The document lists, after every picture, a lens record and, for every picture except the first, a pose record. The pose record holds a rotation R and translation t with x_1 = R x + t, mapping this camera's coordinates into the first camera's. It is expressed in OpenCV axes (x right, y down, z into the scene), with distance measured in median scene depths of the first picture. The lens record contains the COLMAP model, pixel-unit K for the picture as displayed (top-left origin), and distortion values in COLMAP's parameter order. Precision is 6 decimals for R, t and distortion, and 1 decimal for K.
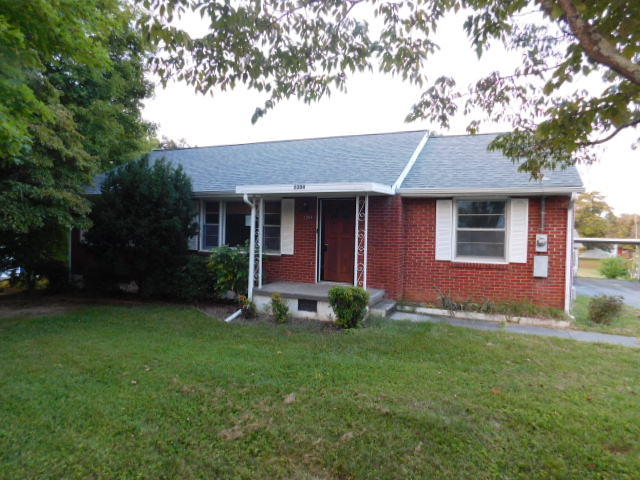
lens RADIAL K [[429.6, 0, 320.0], [0, 429.6, 240.0], [0, 0, 1]] dist [-0.081158, 0.079090]
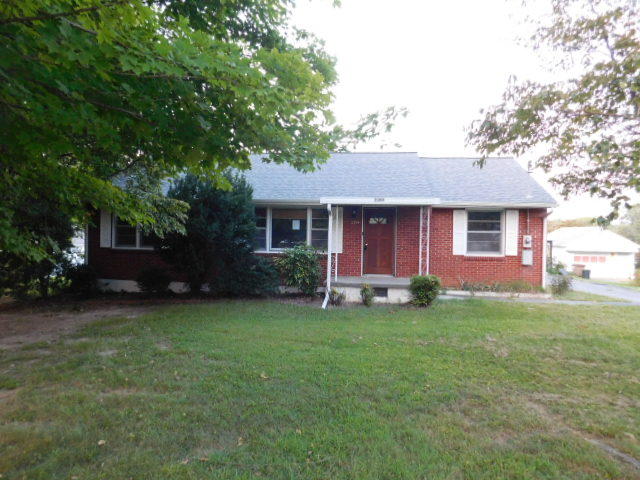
lens RADIAL K [[429.6, 0, 320.0], [0, 429.6, 240.0], [0, 0, 1]] dist [-0.081158, 0.079090]
pose [[0.953946, -0.009564, 0.299825, -0.565439], [0.009703, 0.999952, 0.001028, -0.005718], [-0.299821, 0.001929, 0.953994, -0.158883]]
